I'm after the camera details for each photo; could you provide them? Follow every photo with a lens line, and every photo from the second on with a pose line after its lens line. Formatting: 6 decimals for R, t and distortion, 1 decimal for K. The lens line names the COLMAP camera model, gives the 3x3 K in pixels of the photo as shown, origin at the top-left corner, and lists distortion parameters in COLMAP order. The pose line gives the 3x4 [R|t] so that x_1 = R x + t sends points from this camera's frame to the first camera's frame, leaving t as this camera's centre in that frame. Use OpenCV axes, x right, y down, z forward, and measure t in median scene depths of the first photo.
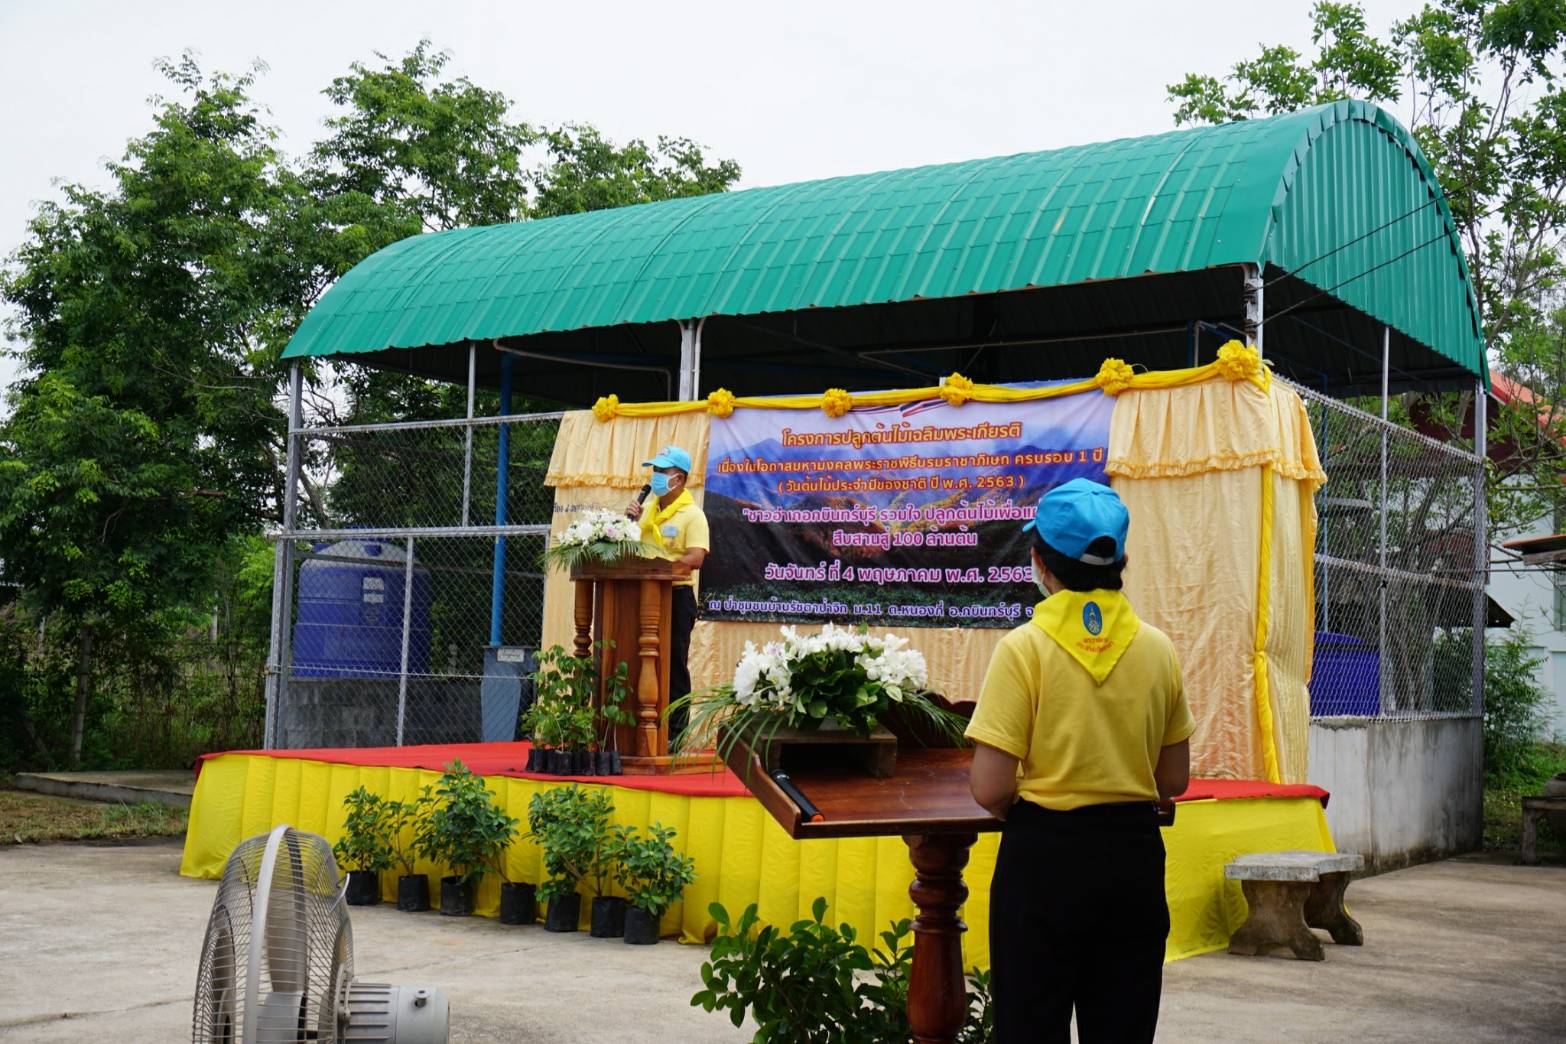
lens RADIAL K [[2093.0, 0, 783.0], [0, 2093.0, 522.0], [0, 0, 1]] dist [-0.015821, -0.086809]
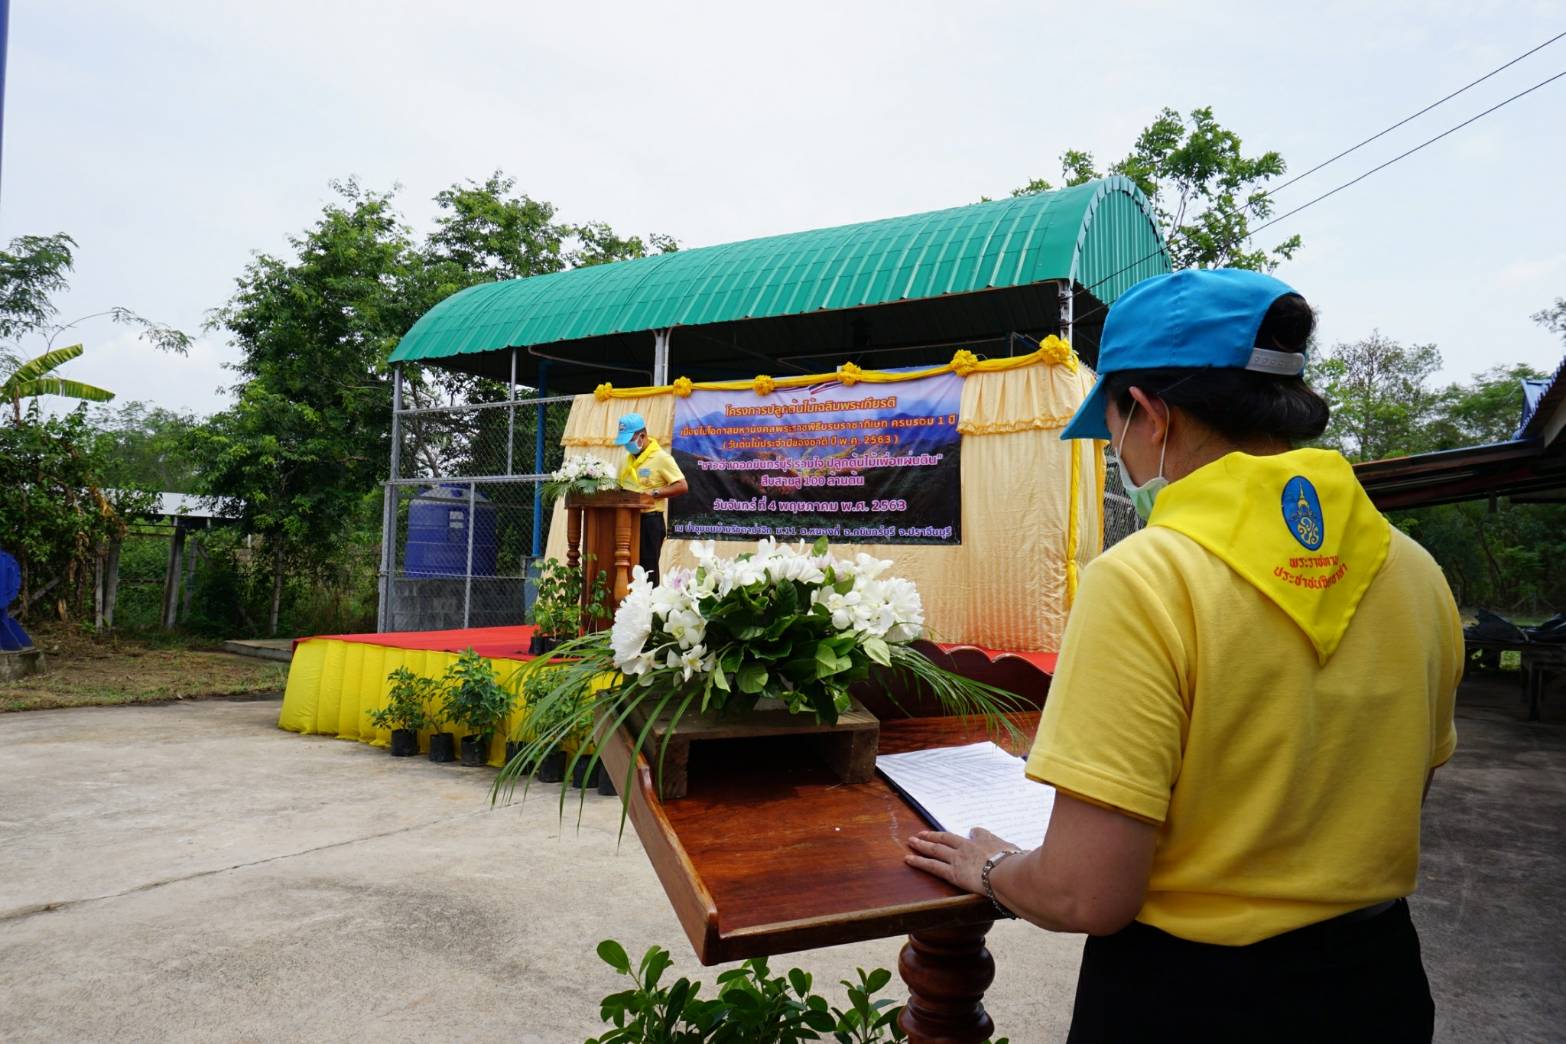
lens RADIAL K [[1115.9, 0, 798.0], [0, 1115.9, 516.3], [0, 0, 1]] dist [-0.047627, 0.004506]
pose [[0.998265, -0.001602, 0.058867, 0.004191], [0.000081, 0.999667, 0.025821, 0.012670], [-0.058889, -0.025772, 0.997932, 0.250637]]
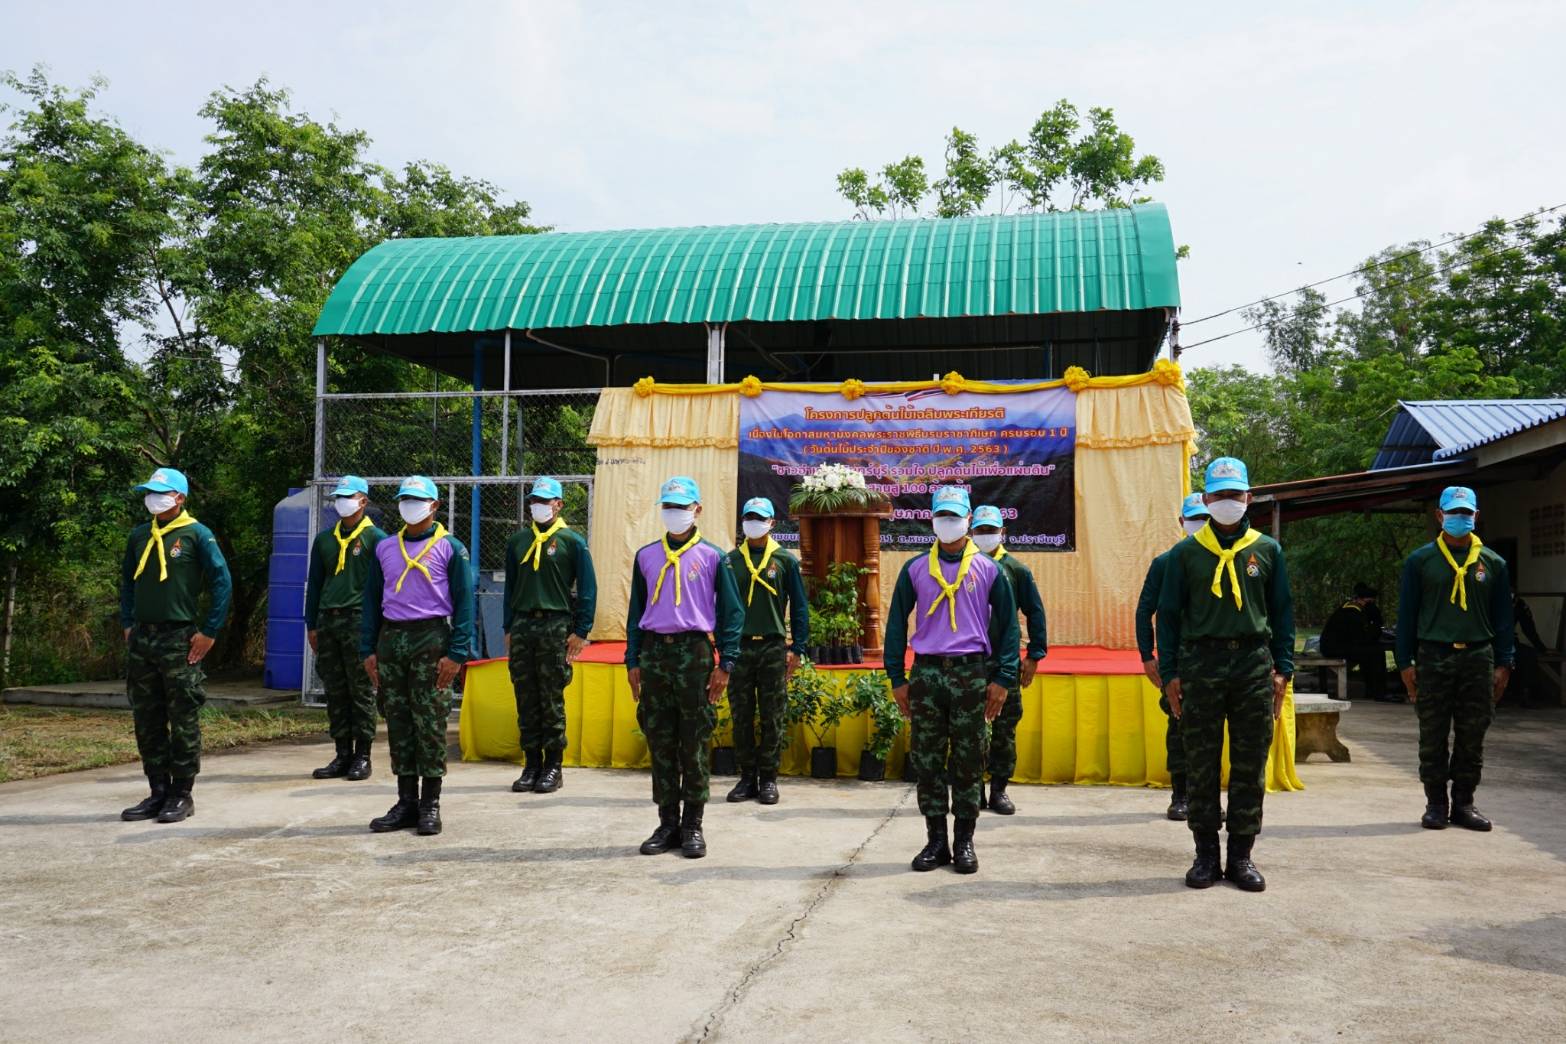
lens RADIAL K [[1465.5, 0, 783.0], [0, 1465.5, 522.0], [0, 0, 1]] dist [-0.013368, -0.000192]
pose [[0.908541, -0.000981, 0.417795, -0.433500], [-0.011087, 0.999588, 0.026456, 0.005626], [-0.417649, -0.028668, 0.908156, 0.143523]]
